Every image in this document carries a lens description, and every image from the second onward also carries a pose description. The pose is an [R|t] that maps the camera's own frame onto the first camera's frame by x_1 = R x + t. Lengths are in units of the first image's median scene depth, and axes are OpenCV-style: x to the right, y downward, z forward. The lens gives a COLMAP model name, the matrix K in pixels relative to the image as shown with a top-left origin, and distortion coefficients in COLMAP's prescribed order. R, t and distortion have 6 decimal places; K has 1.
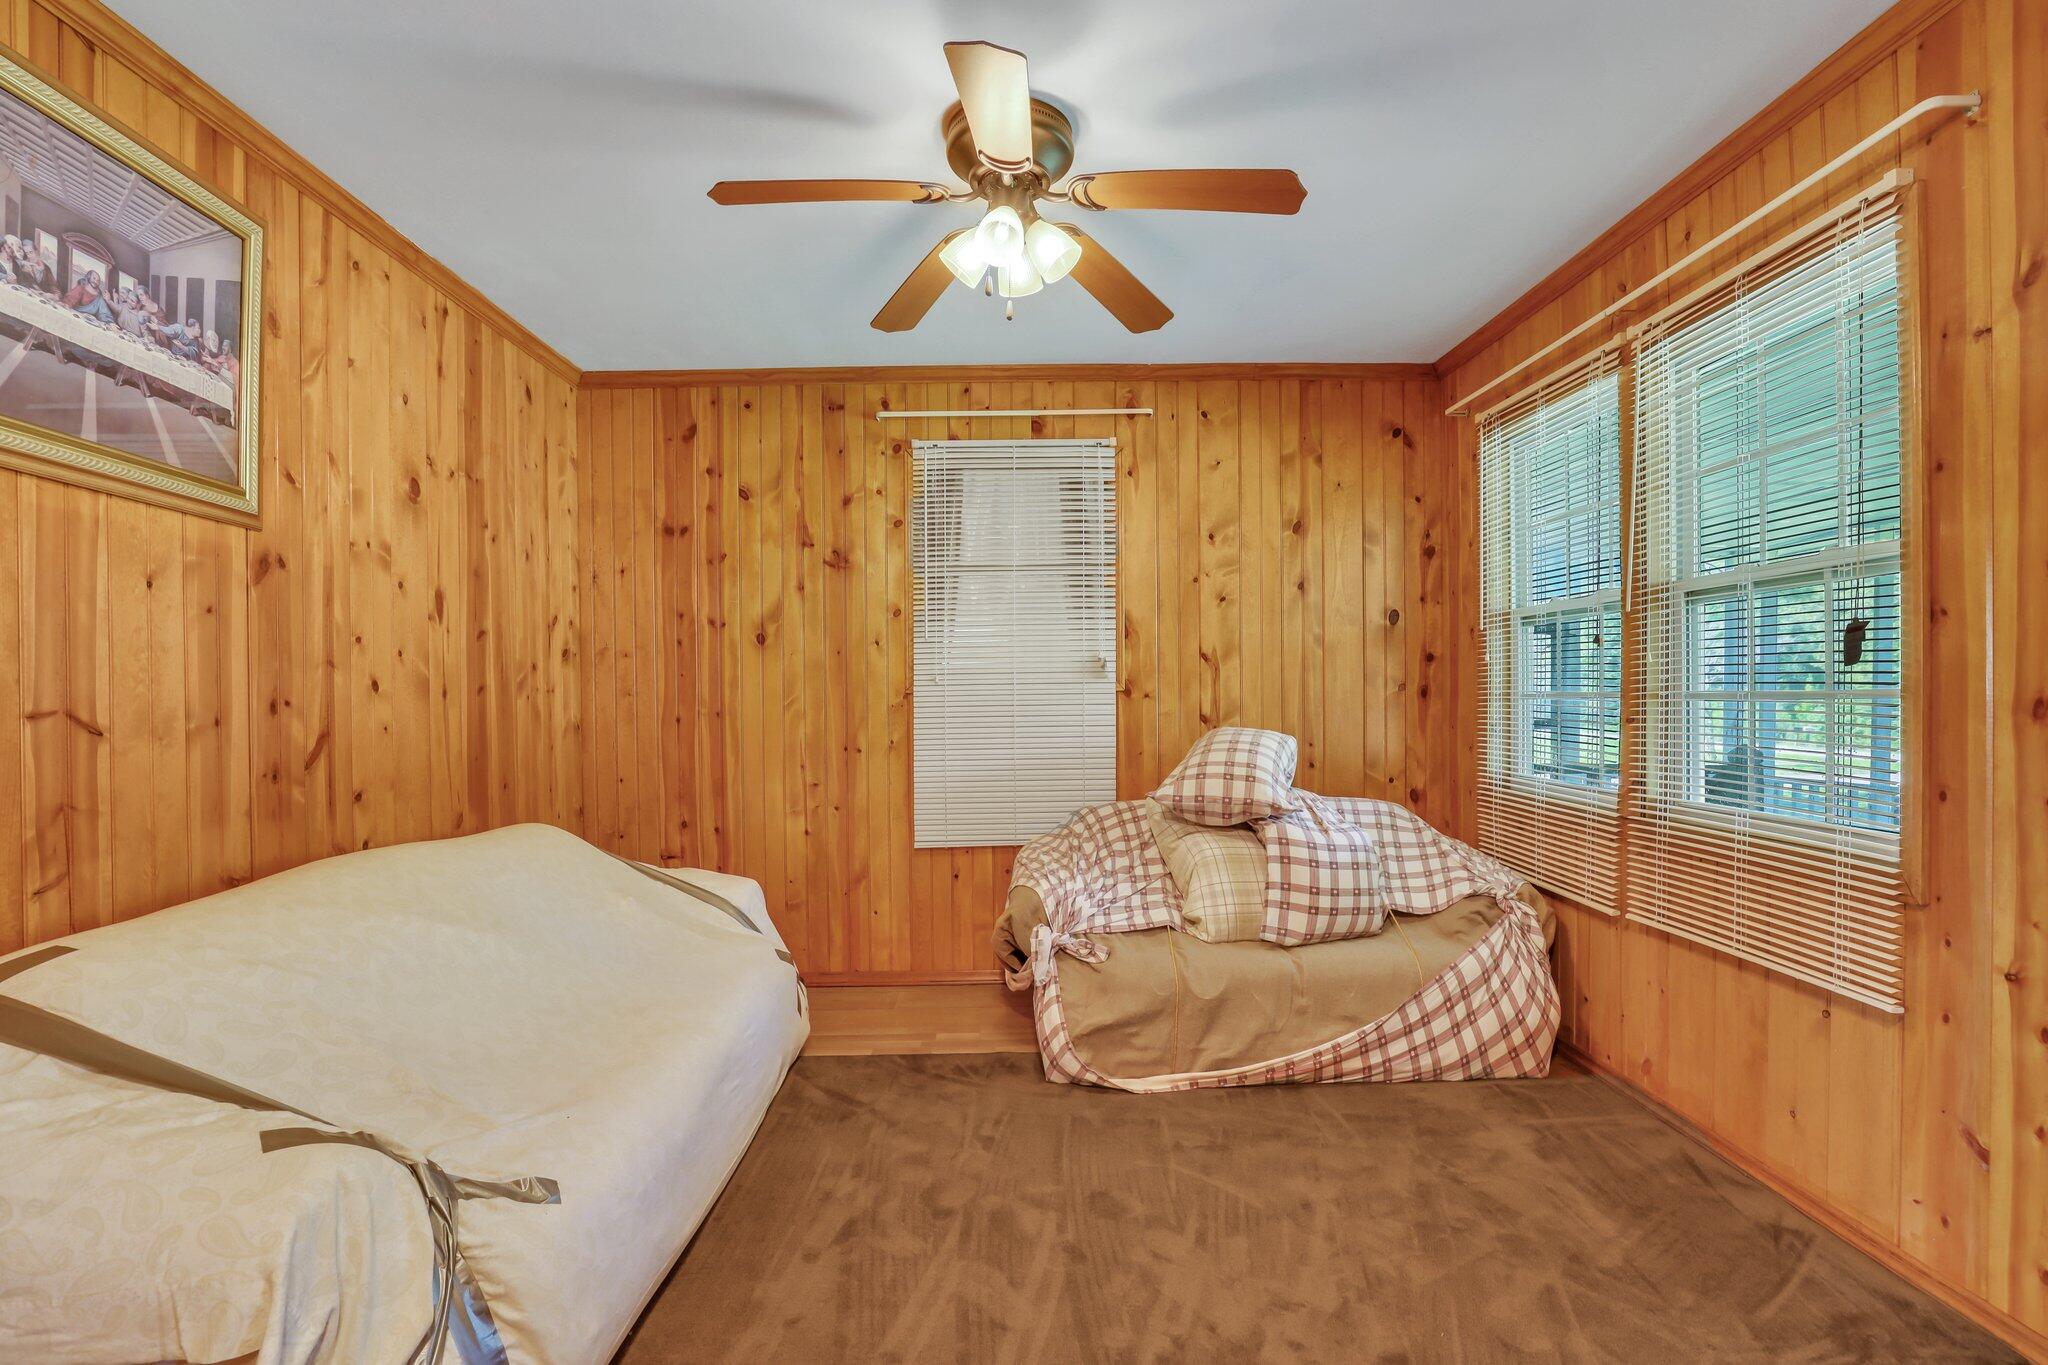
lens RADIAL K [[927.1, 0, 1022.9], [0, 927.1, 714.3], [0, 0, 1]] dist [-0.037750, 0.011654]
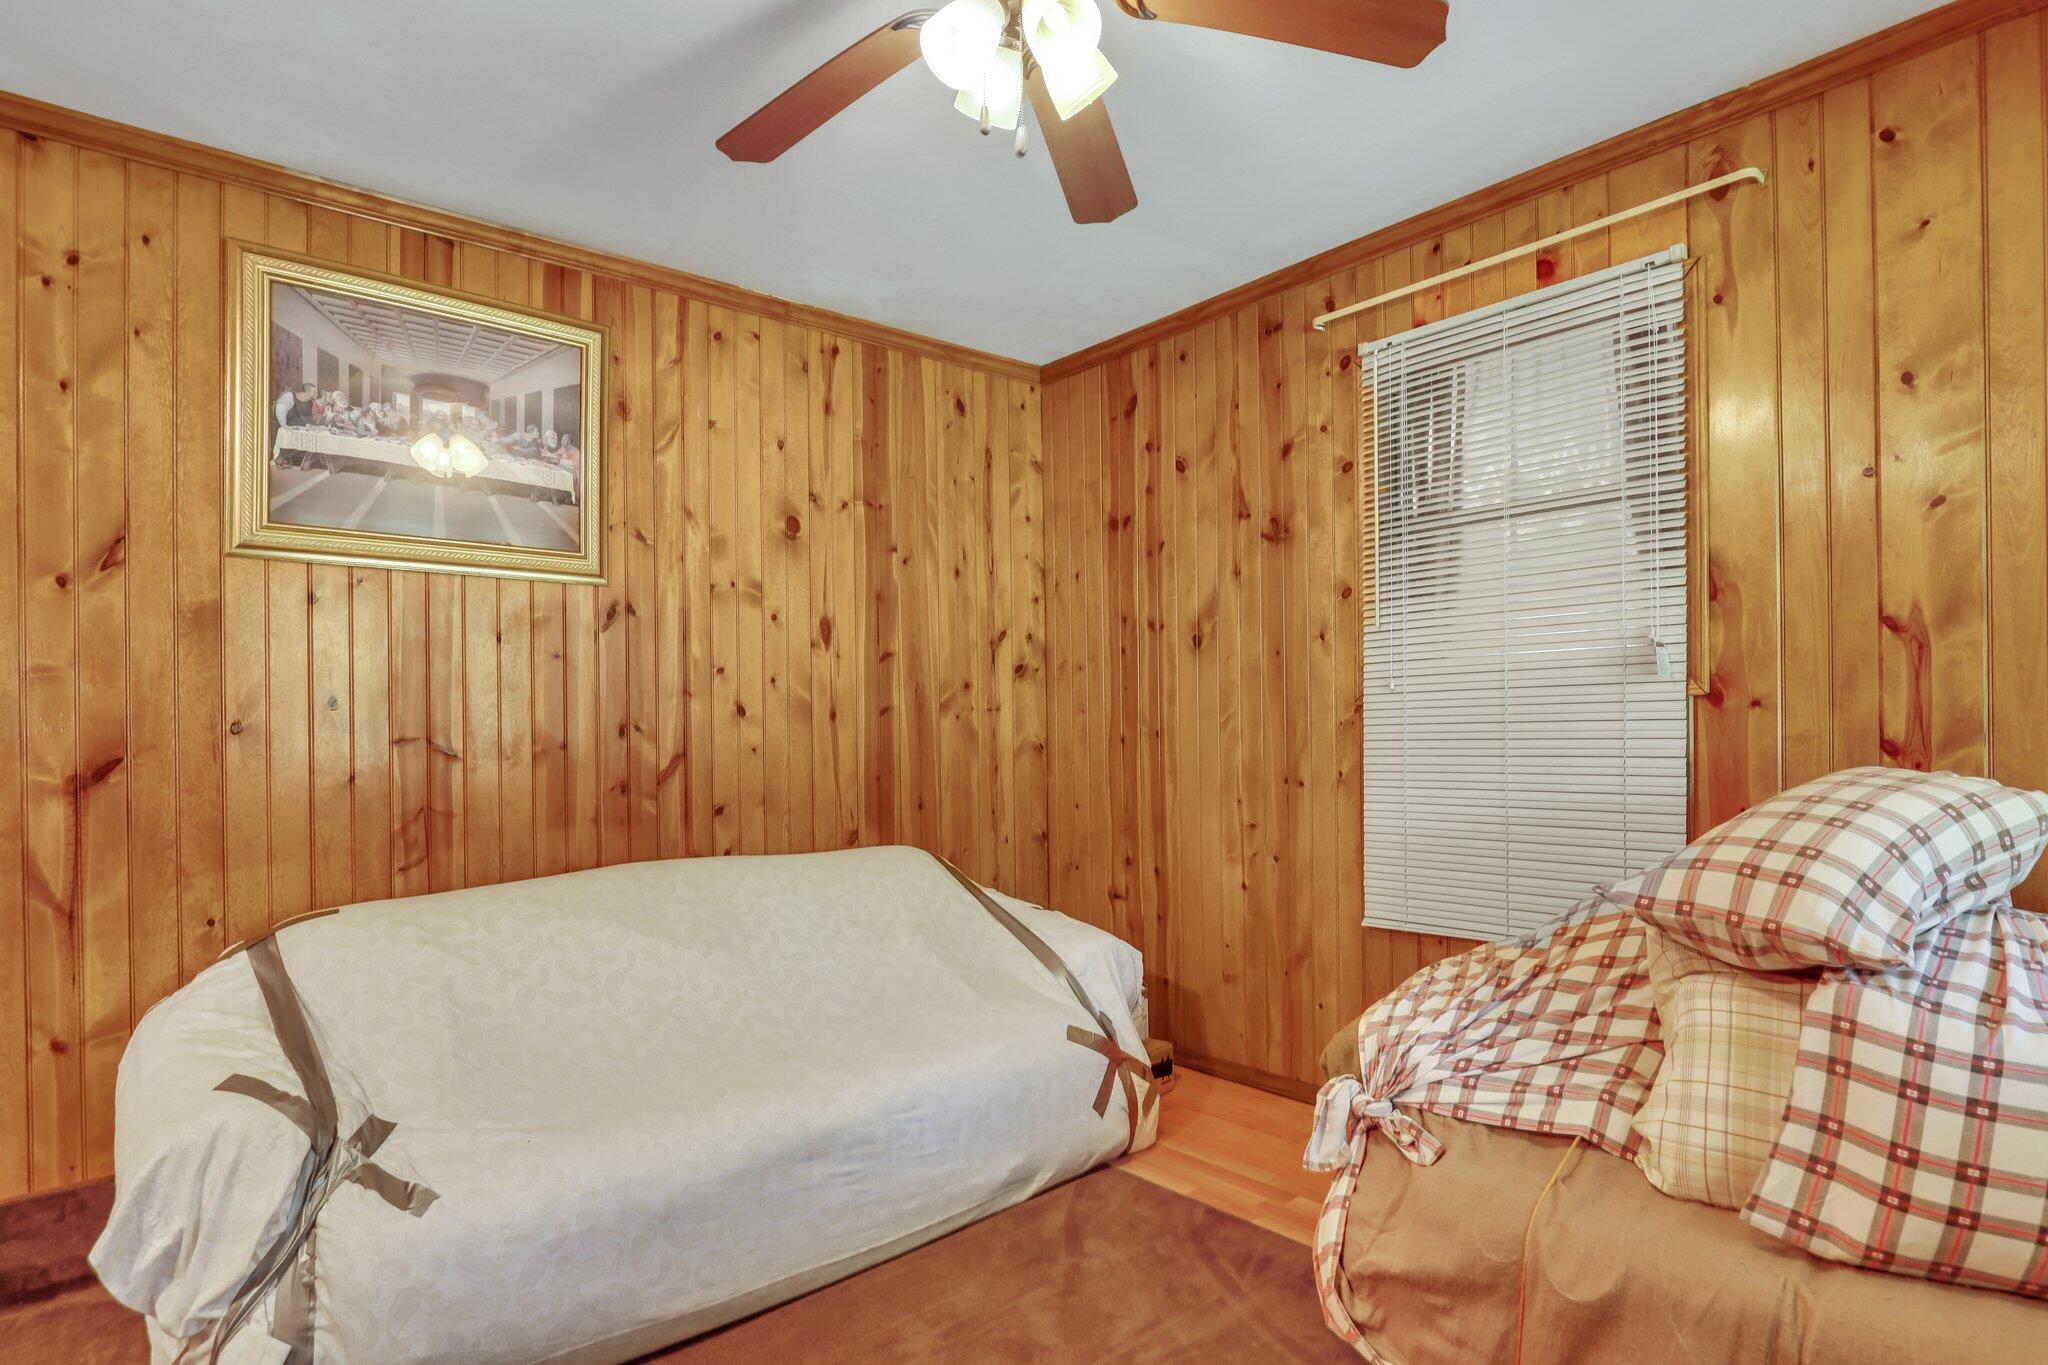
lens RADIAL K [[1053.2, 0, 1021.7], [0, 1053.2, 728.9], [0, 0, 1]] dist [-0.019202, 0.000824]
pose [[0.650774, 0.001430, -0.759270, 0.397595], [0.003478, 0.999982, 0.004864, -0.012065], [0.759264, -0.005806, 0.650757, 0.353480]]
